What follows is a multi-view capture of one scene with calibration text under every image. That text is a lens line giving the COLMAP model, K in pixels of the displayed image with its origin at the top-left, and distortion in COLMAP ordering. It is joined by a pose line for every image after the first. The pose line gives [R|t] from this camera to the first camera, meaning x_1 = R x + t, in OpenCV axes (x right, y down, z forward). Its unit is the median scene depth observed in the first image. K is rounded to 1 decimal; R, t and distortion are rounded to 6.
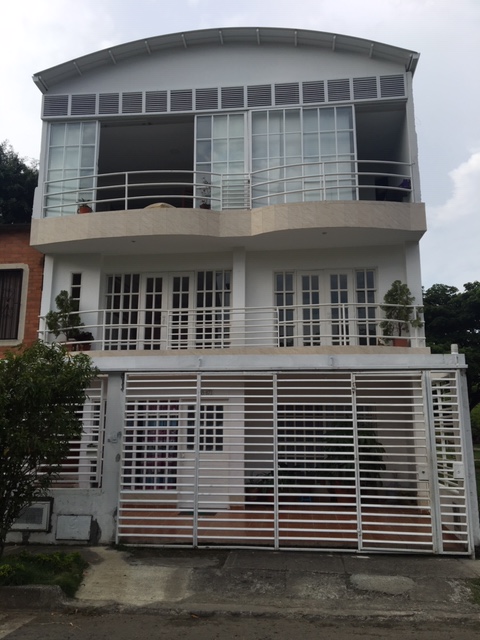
lens RADIAL K [[528.2, 0, 240.0], [0, 528.2, 320.0], [0, 0, 1]] dist [0.010969, 0.000212]
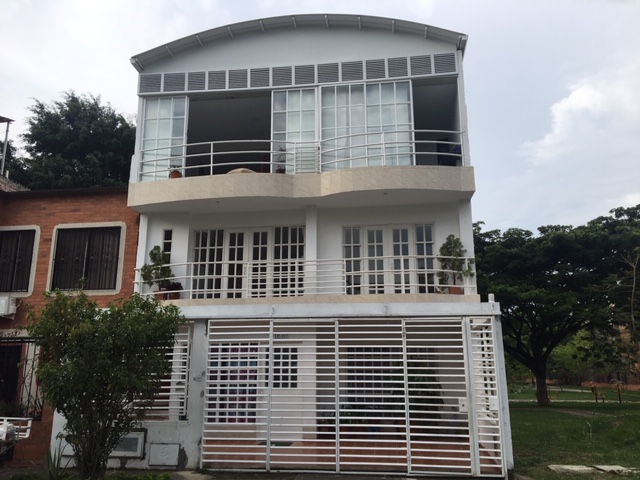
lens RADIAL K [[528.2, 0, 317.6], [0, 528.2, 239.7], [0, 0, 1]] dist [0.010969, 0.000212]
pose [[0.999616, -0.009285, -0.026110, 0.041934], [0.008264, 0.999207, -0.038948, -0.022618], [0.026451, 0.038717, 0.998900, -0.125042]]
